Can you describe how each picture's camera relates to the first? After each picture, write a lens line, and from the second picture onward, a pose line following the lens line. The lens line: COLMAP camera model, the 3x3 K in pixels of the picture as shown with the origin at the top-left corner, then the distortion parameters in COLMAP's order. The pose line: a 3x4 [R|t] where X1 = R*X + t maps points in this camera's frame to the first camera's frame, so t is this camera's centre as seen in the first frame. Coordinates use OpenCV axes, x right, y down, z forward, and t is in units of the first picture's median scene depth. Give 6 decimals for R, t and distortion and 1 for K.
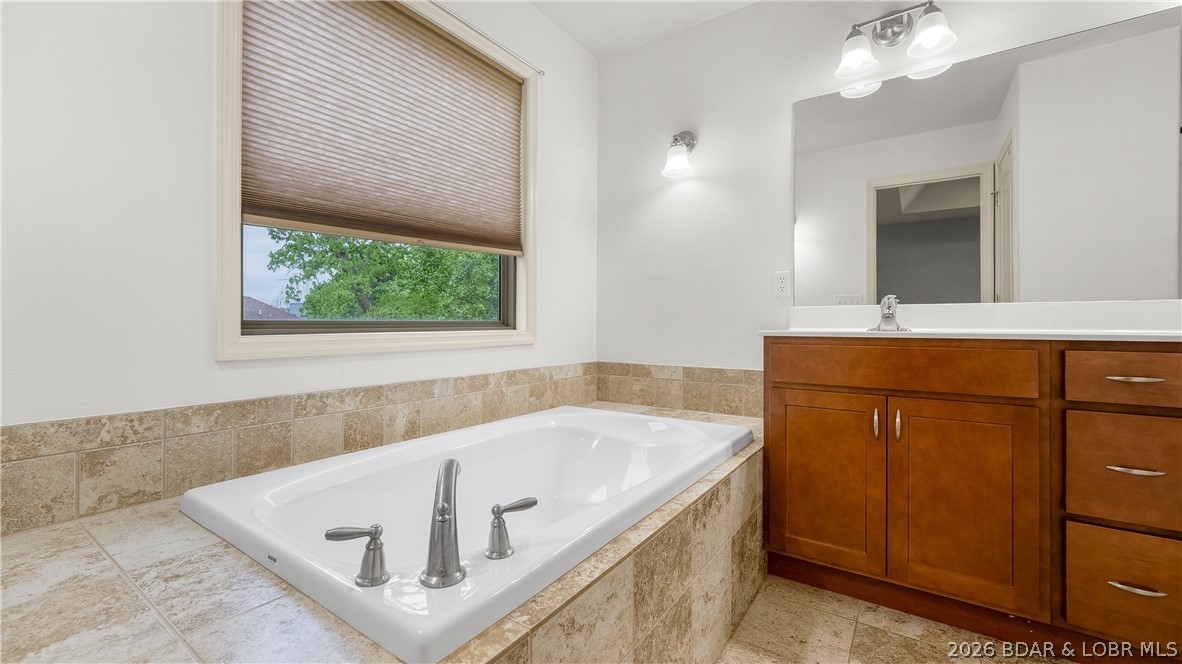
lens RADIAL K [[482.2, 0, 580.5], [0, 482.2, 326.9], [0, 0, 1]] dist [0.001320, 0.000093]
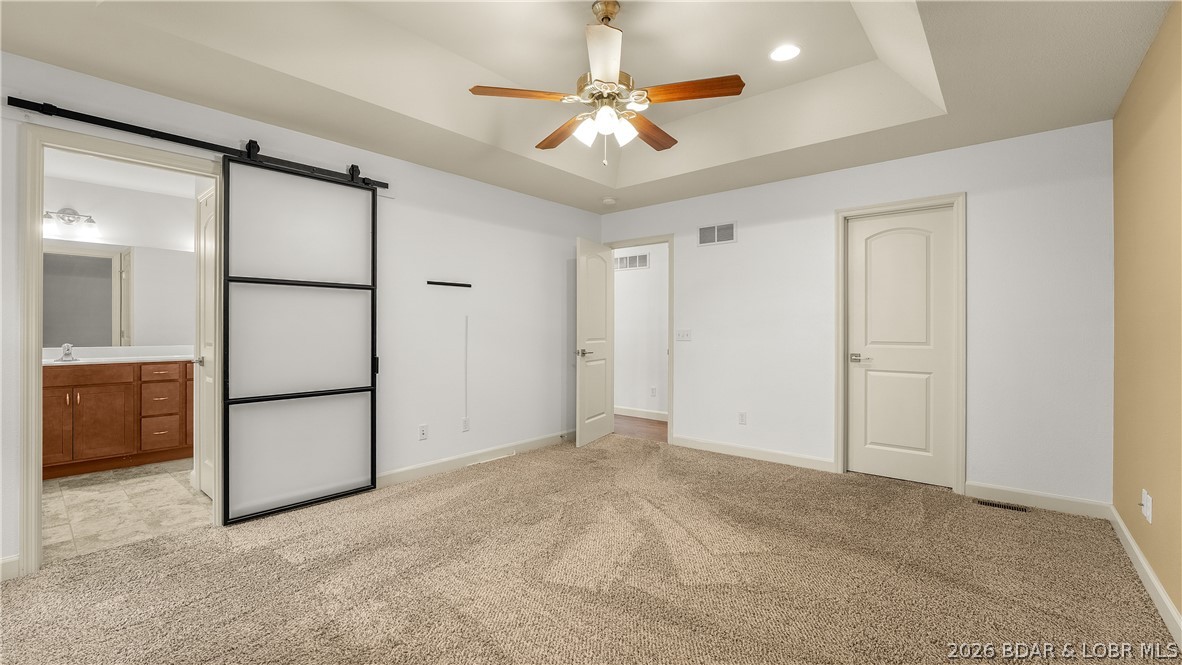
lens RADIAL K [[482.2, 0, 580.5], [0, 482.2, 327.4], [0, 0, 1]] dist [0.001320, 0.000093]
pose [[0.106509, -0.003689, 0.994305, -1.659675], [-0.006741, 0.999967, 0.004432, -0.210882], [-0.994289, -0.007175, 0.106480, -1.985224]]
